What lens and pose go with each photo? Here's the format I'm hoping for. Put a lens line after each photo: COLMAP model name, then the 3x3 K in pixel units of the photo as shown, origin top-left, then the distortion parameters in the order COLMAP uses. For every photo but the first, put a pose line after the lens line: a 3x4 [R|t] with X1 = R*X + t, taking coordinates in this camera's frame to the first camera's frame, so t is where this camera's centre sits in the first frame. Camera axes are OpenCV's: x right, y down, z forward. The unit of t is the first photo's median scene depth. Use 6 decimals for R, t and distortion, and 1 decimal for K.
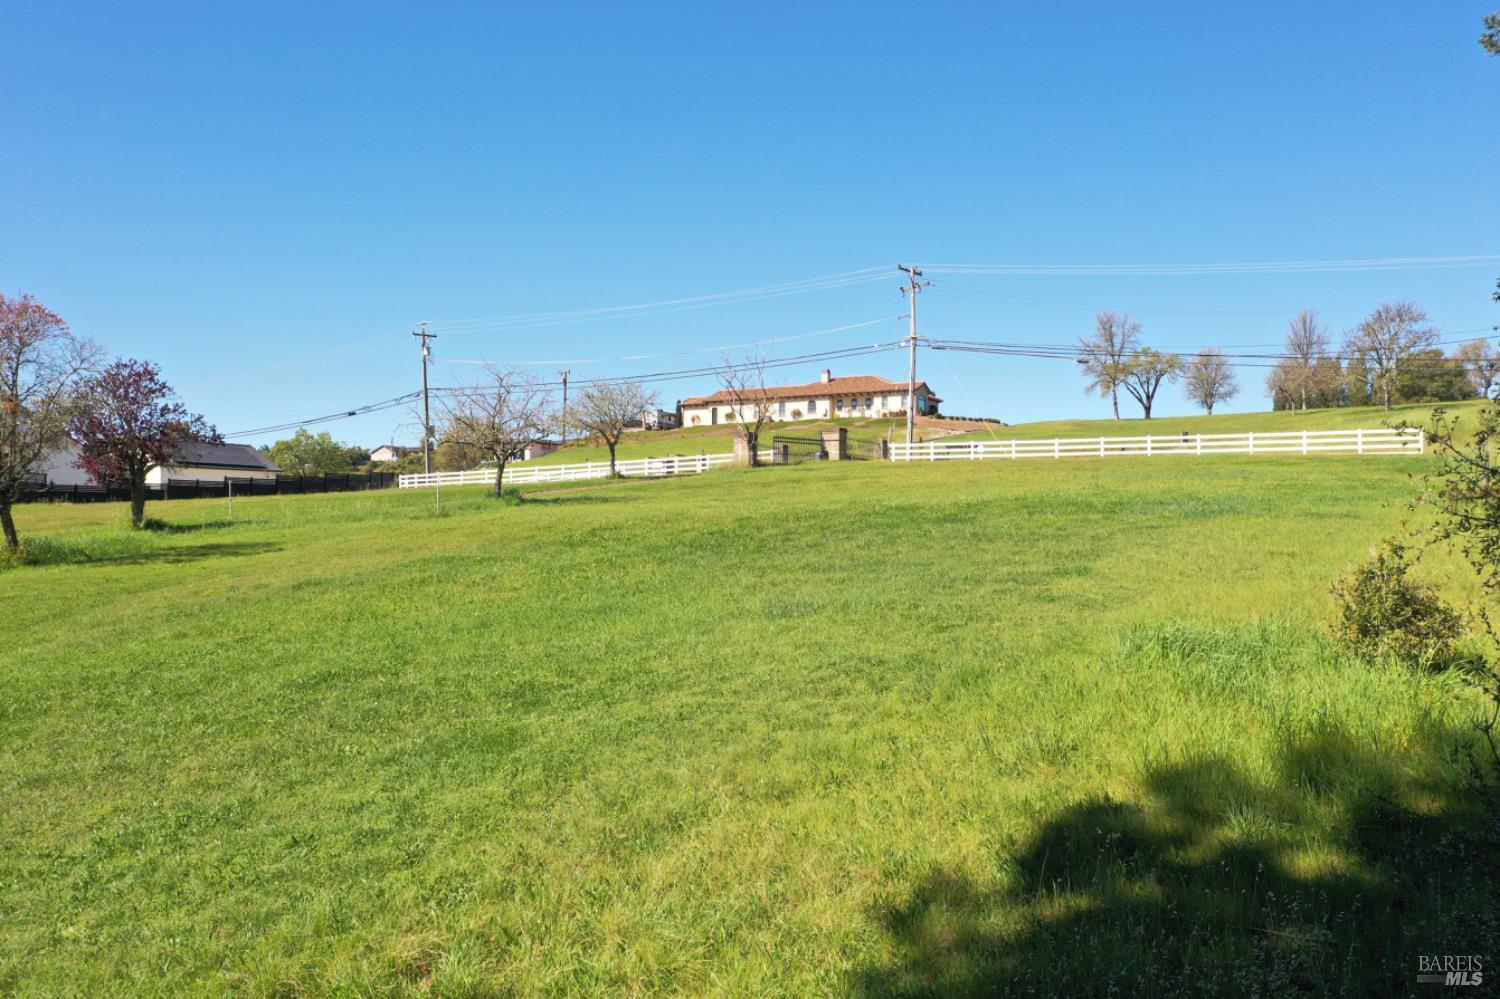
lens RADIAL K [[1208.2, 0, 753.6], [0, 1208.2, 490.2], [0, 0, 1]] dist [0.001534, -0.007169]
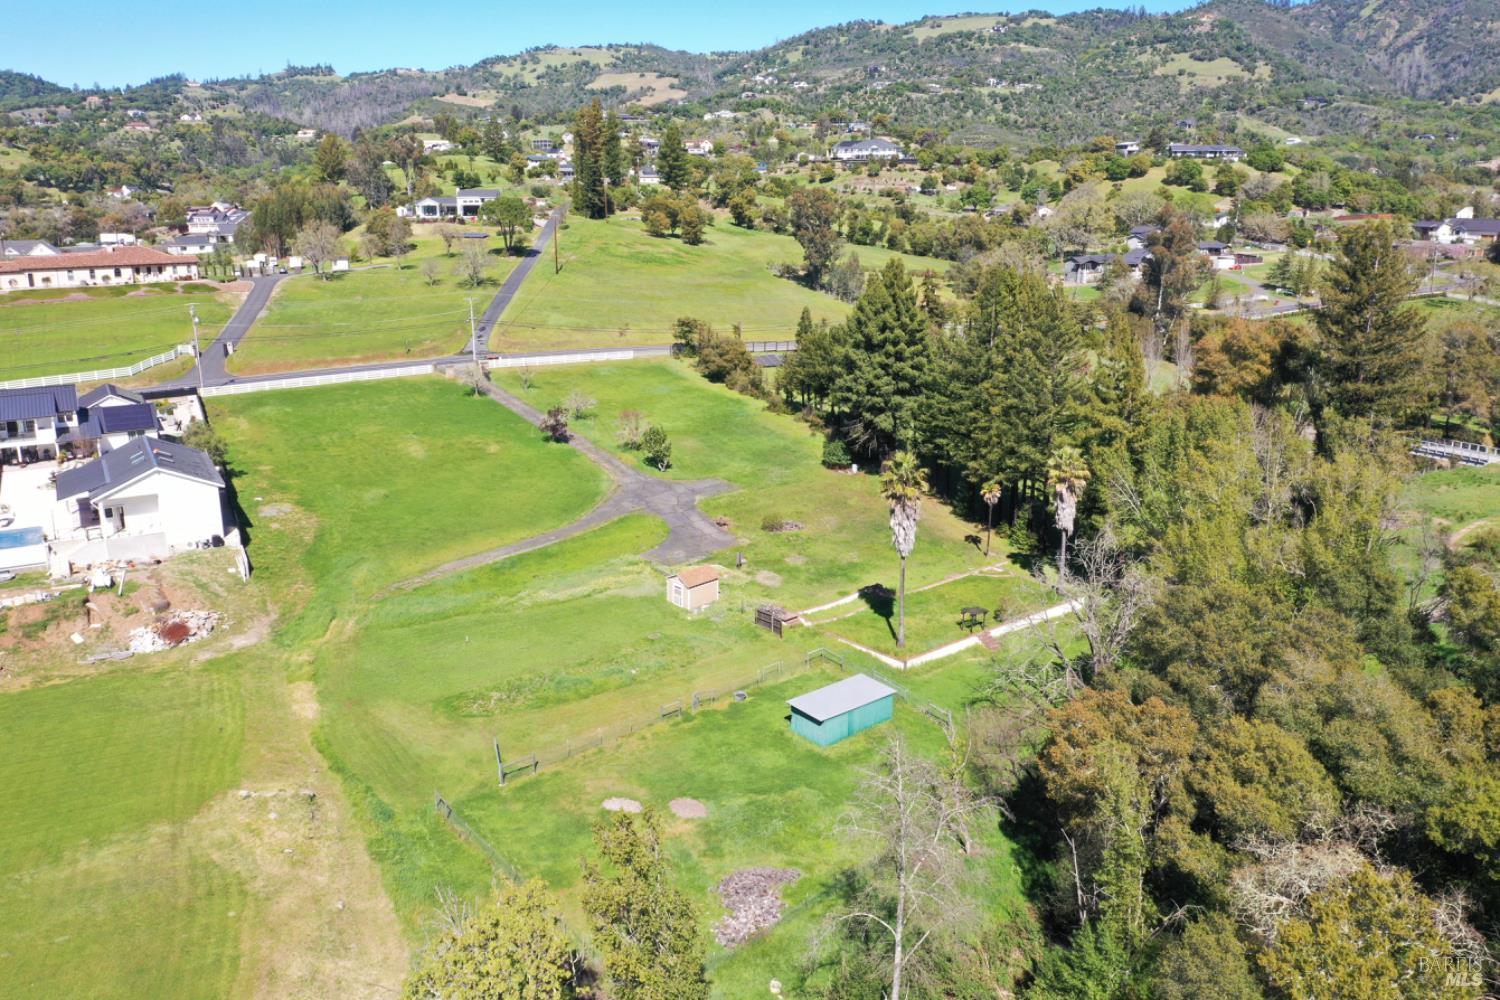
lens RADIAL K [[1208.2, 0, 747.0], [0, 1208.2, 495.9], [0, 0, 1]] dist [0.001534, -0.007169]
pose [[0.456117, -0.230869, 0.859451, -0.948033], [-0.029103, 0.961376, 0.273694, -0.237992], [-0.889444, -0.149849, 0.431781, -0.365894]]
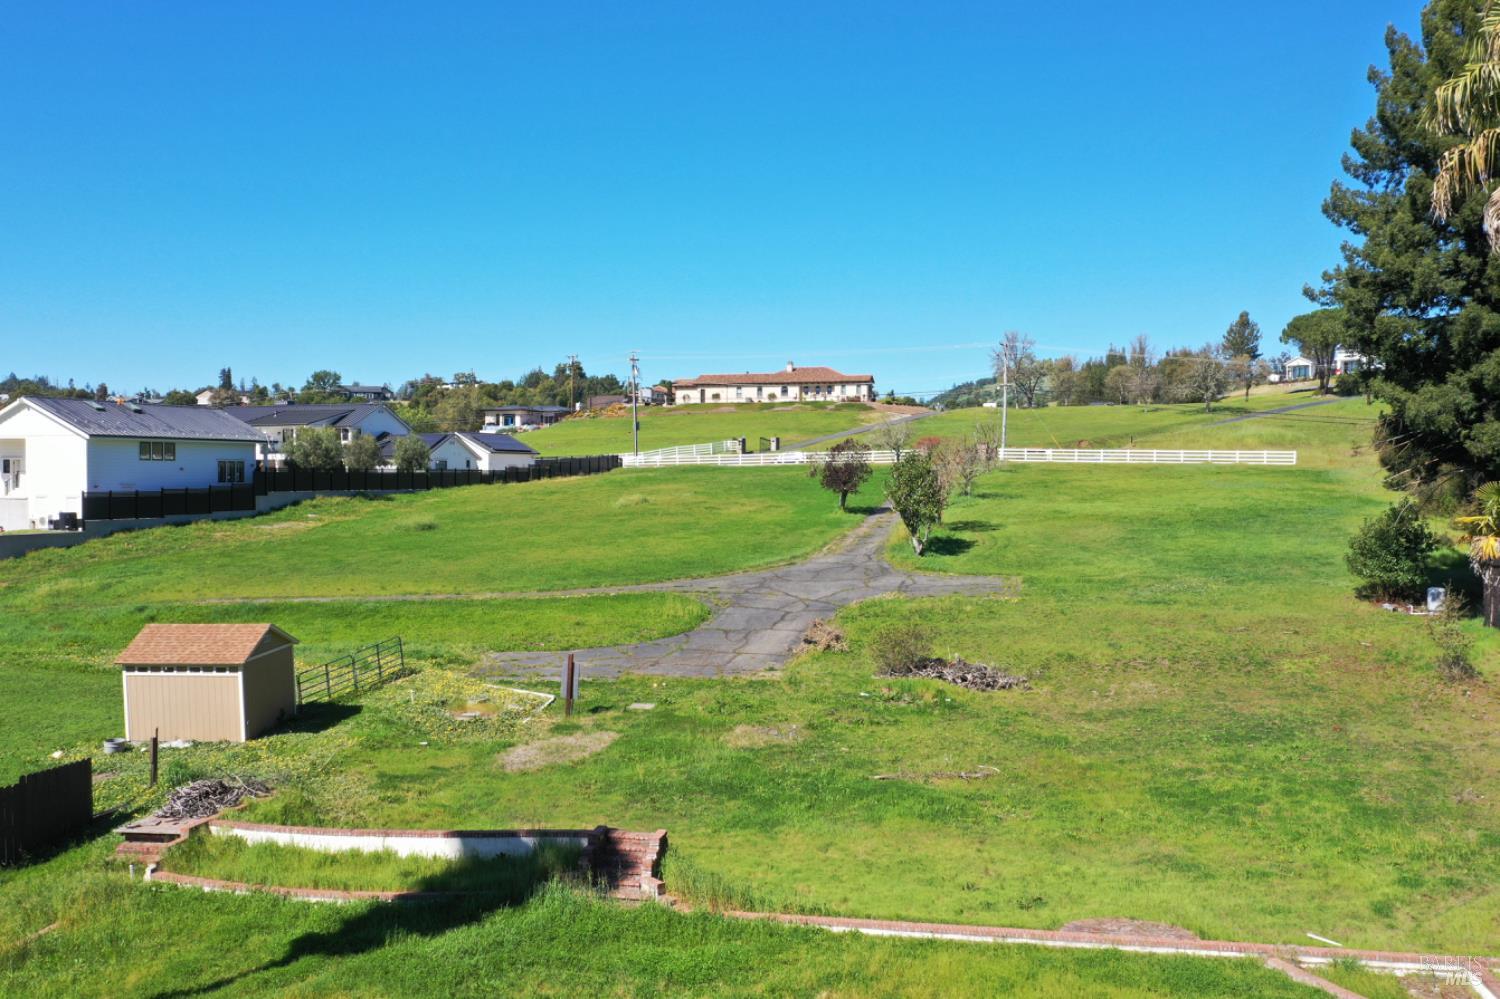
lens RADIAL K [[1208.2, 0, 750.9], [0, 1208.2, 496.9], [0, 0, 1]] dist [0.001534, -0.007169]
pose [[0.975788, -0.002426, 0.218706, -0.278417], [-0.010195, 0.998347, 0.056561, -0.029131], [-0.218481, -0.057421, 0.974150, -0.276837]]
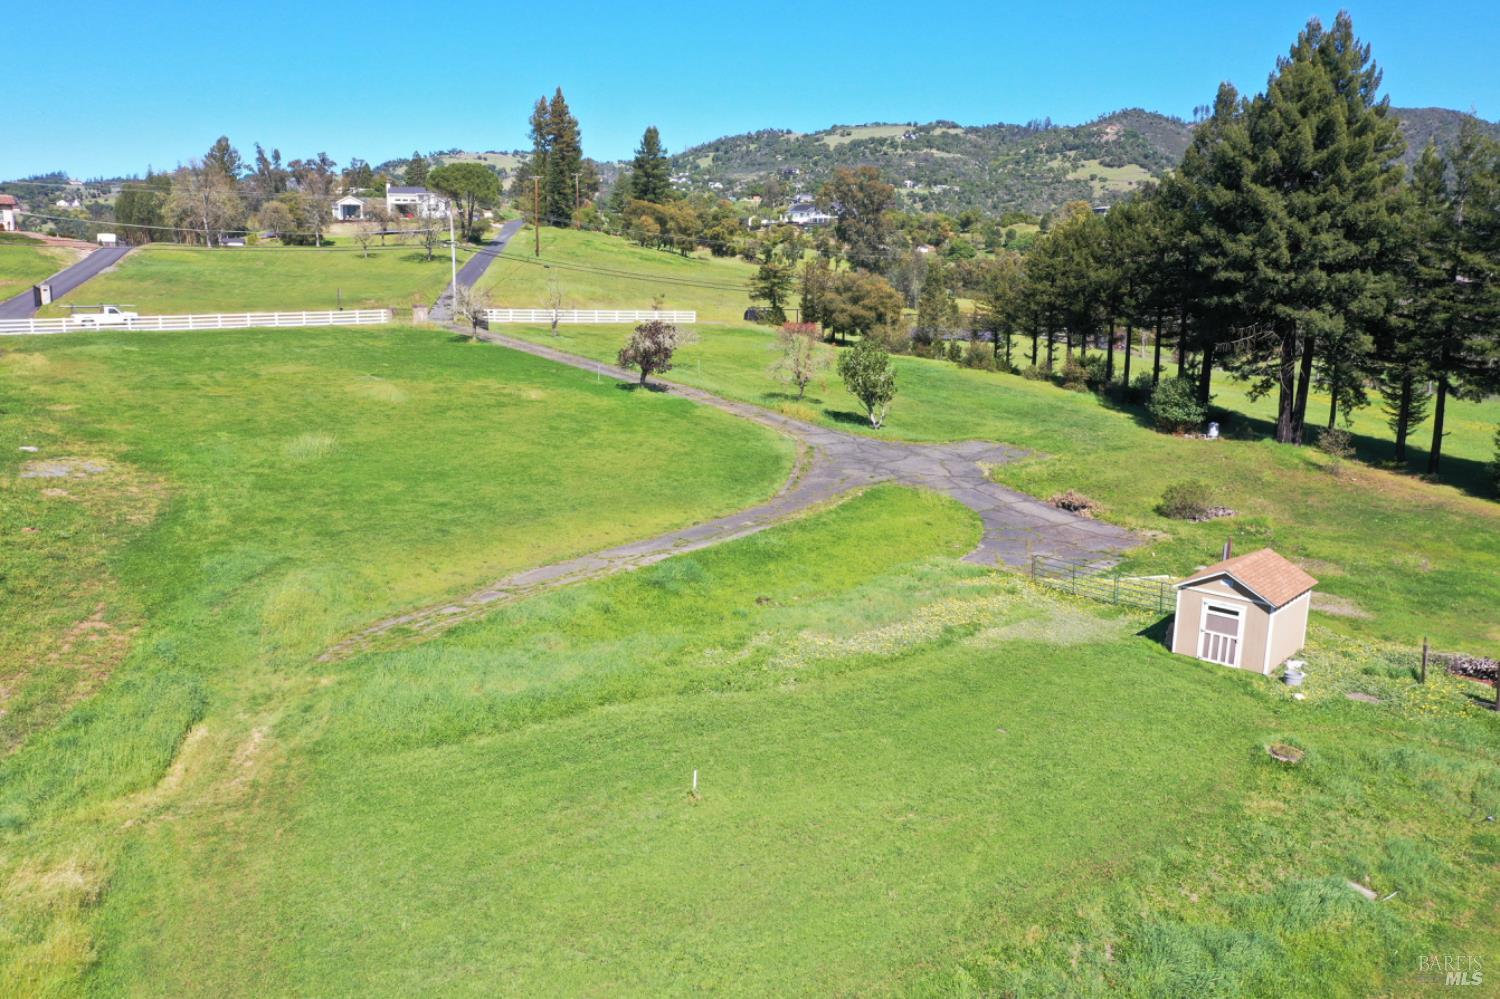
lens RADIAL K [[1208.2, 0, 747.8], [0, 1208.2, 499.6], [0, 0, 1]] dist [0.001534, -0.007169]
pose [[0.379695, -0.154667, 0.912091, -0.613544], [-0.038272, 0.982455, 0.182531, -0.046279], [-0.924320, -0.104214, 0.367114, -0.014318]]
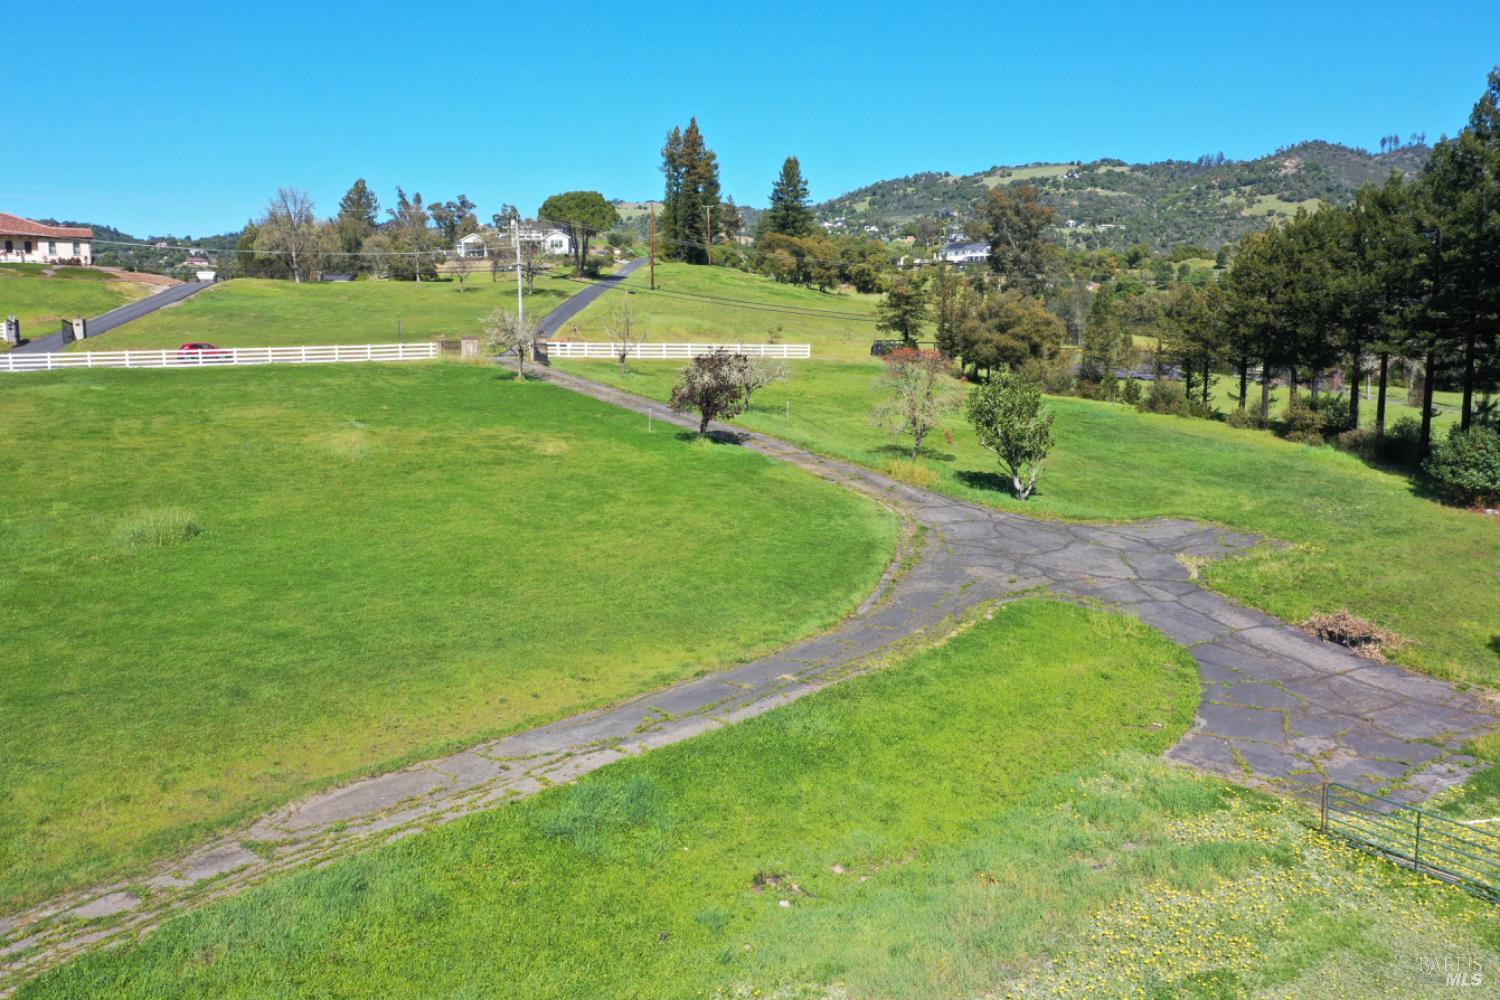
lens RADIAL K [[1208.2, 0, 747.8], [0, 1208.2, 504.7], [0, 0, 1]] dist [0.001534, -0.007169]
pose [[0.494888, -0.120394, 0.860576, -0.468395], [-0.028784, 0.987541, 0.154709, -0.035476], [-0.868480, -0.101334, 0.485256, 0.023850]]
